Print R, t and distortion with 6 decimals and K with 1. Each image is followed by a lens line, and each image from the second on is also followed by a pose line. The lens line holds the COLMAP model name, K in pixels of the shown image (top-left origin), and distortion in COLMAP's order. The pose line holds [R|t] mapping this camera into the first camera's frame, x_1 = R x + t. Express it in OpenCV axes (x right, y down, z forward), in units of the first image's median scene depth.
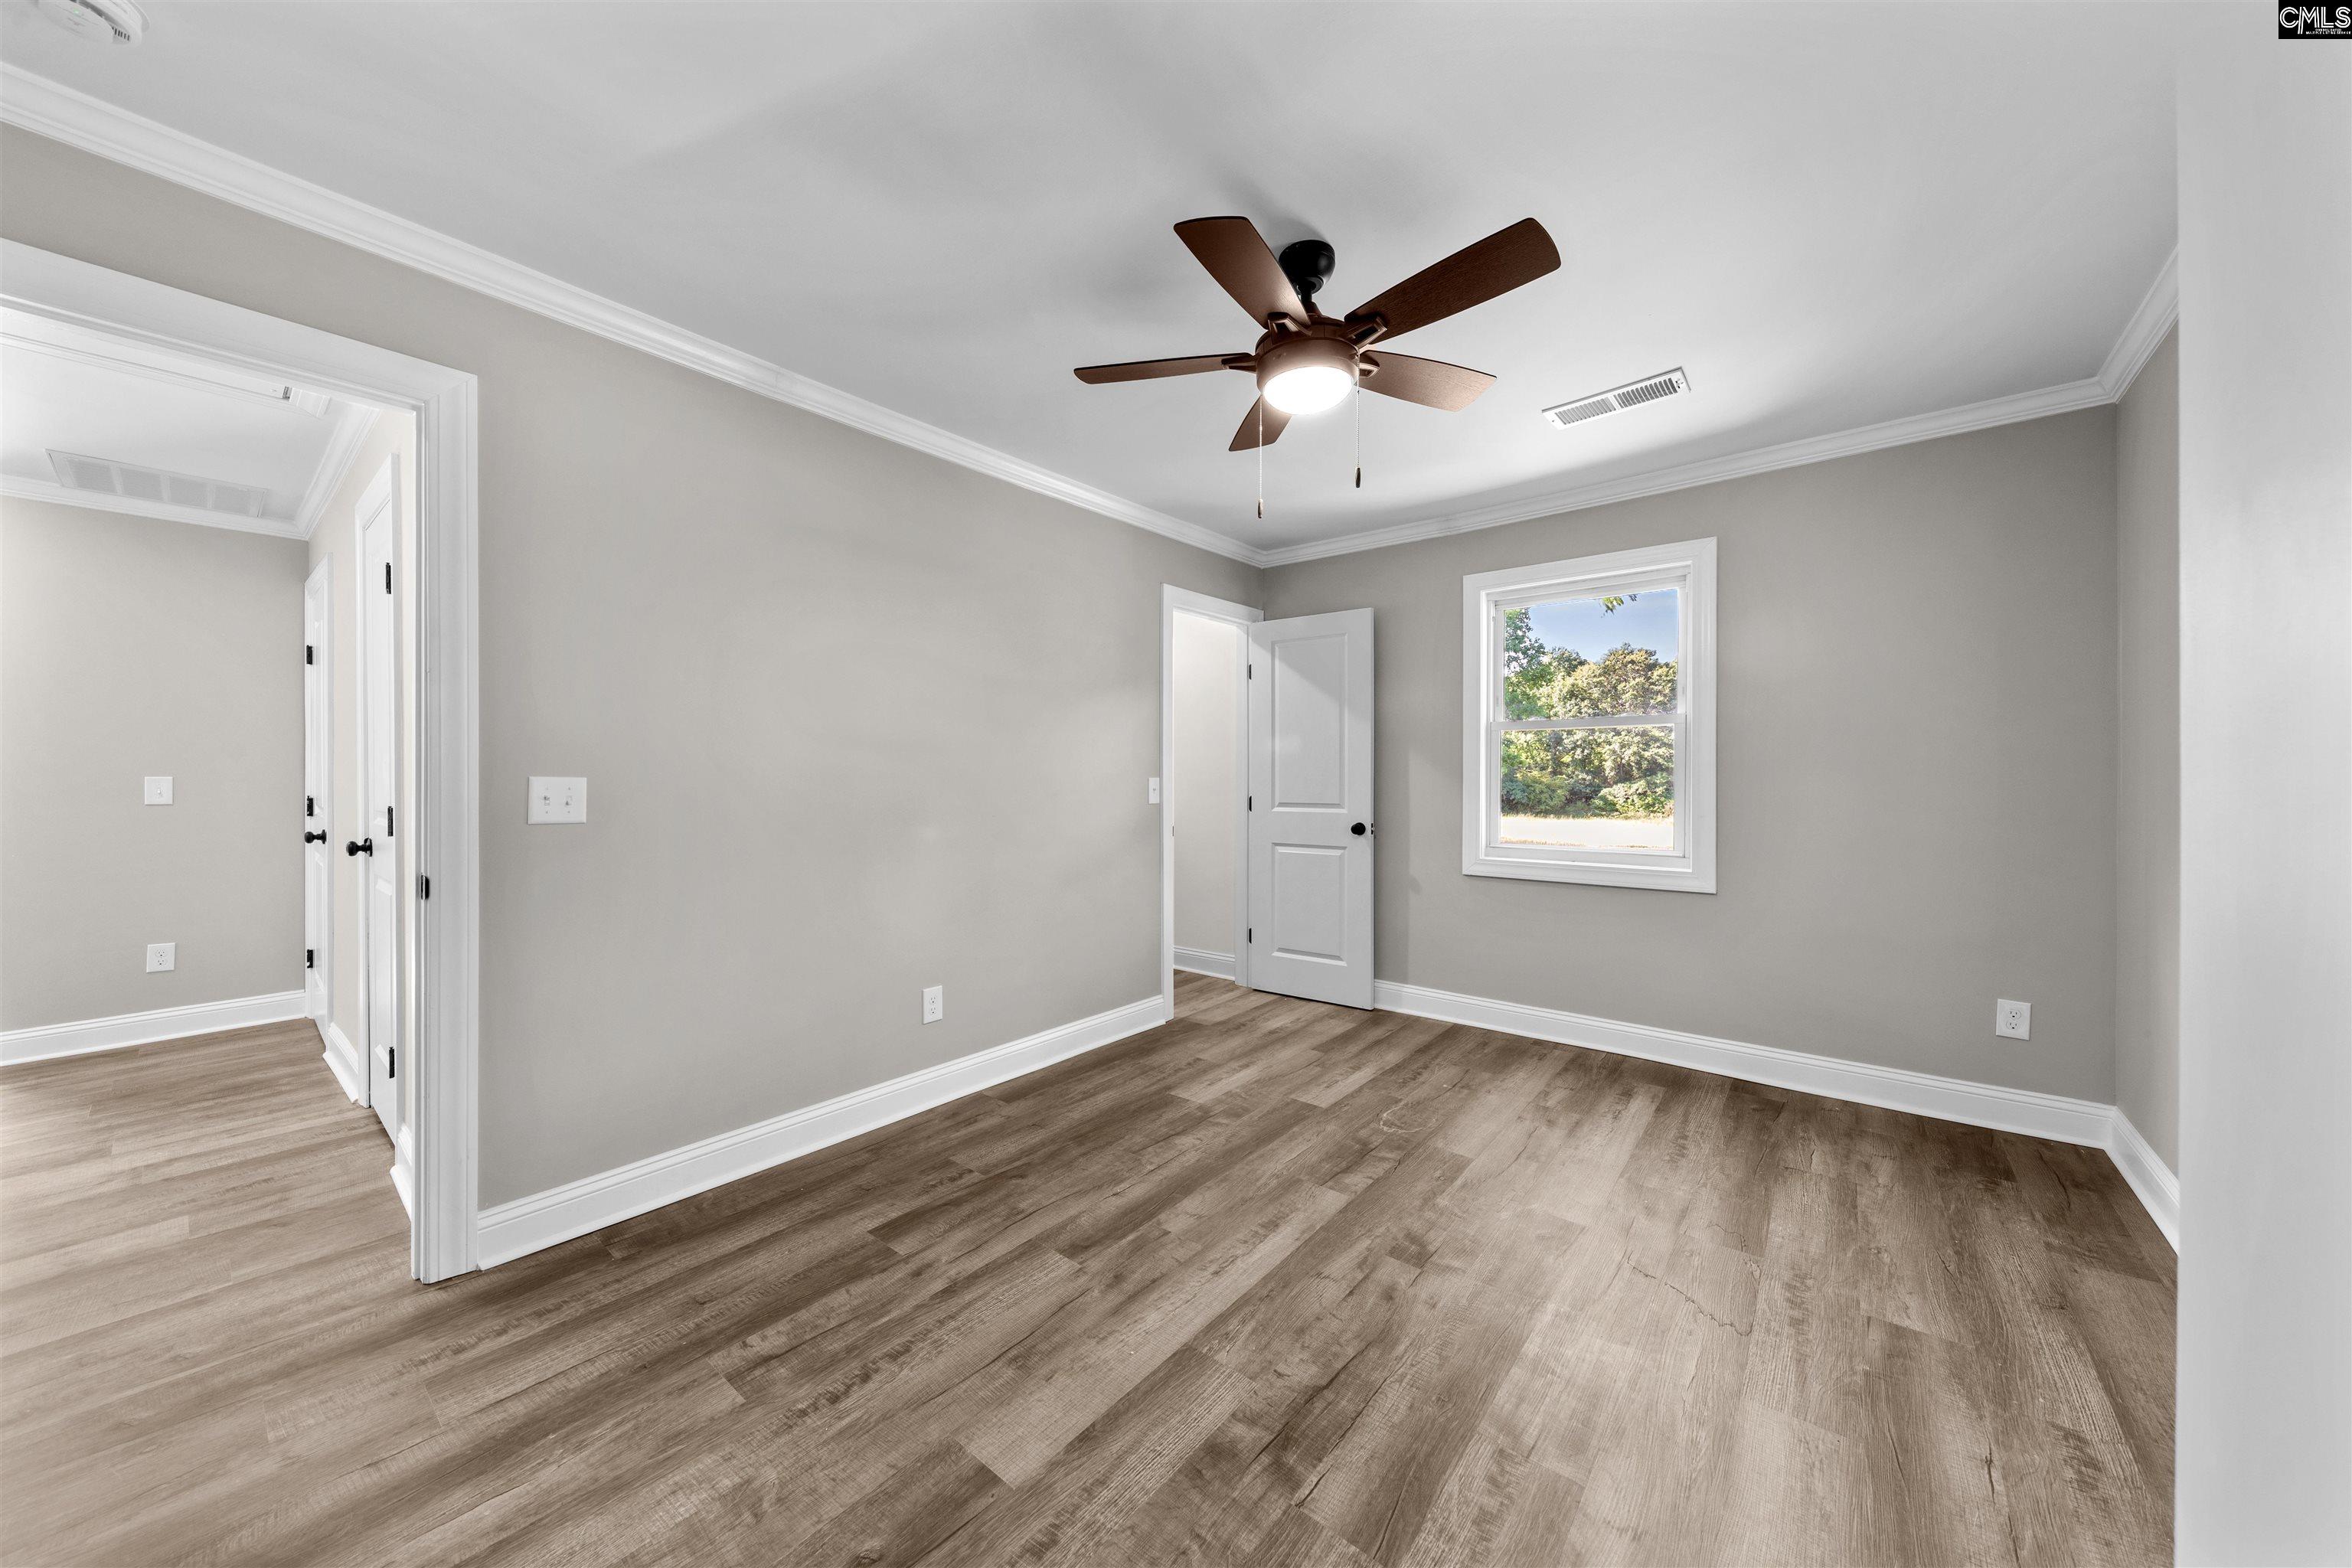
lens RADIAL K [[813.8, 0, 1175.3], [0, 813.8, 788.2], [0, 0, 1]] dist [0.009063, -0.004448]
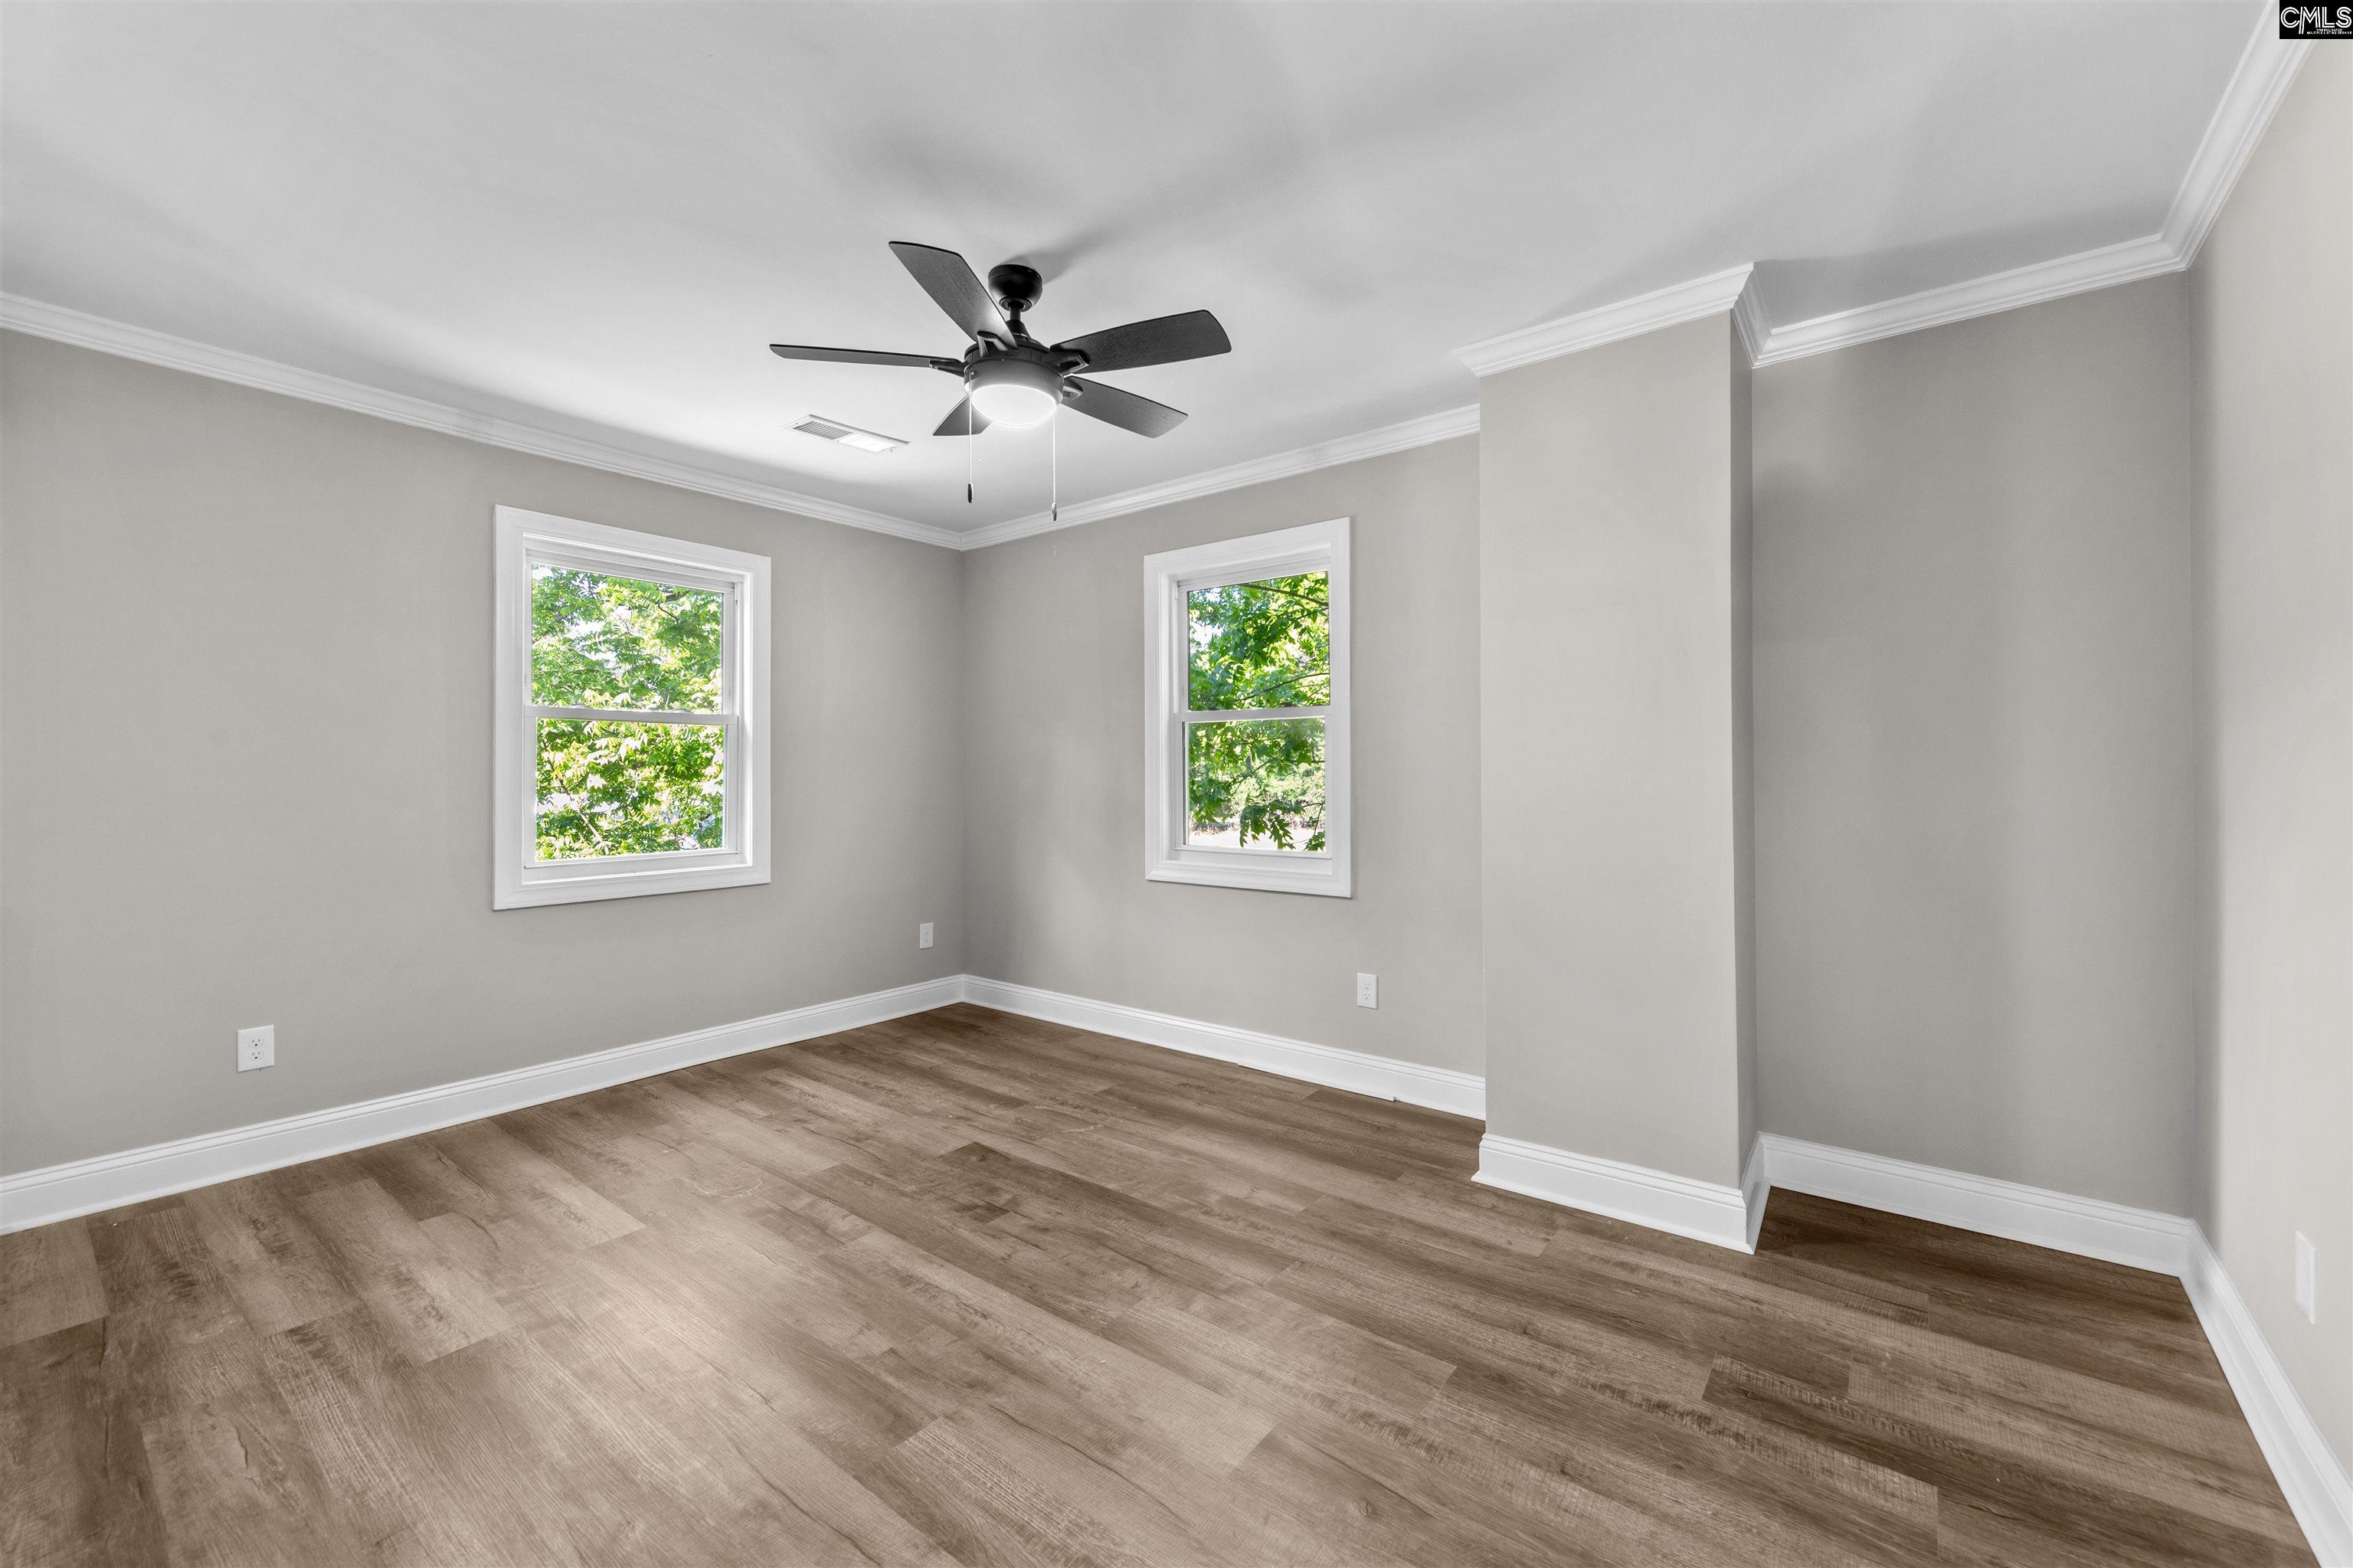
lens RADIAL K [[939.8, 0, 1174.9], [0, 939.8, 773.4], [0, 0, 1]] dist [-0.000105, -0.000168]
pose [[-0.031146, 0.002369, 0.999512, -0.739128], [0.015800, 0.999873, -0.001877, -0.009285], [-0.999390, 0.015734, -0.031179, 0.587597]]
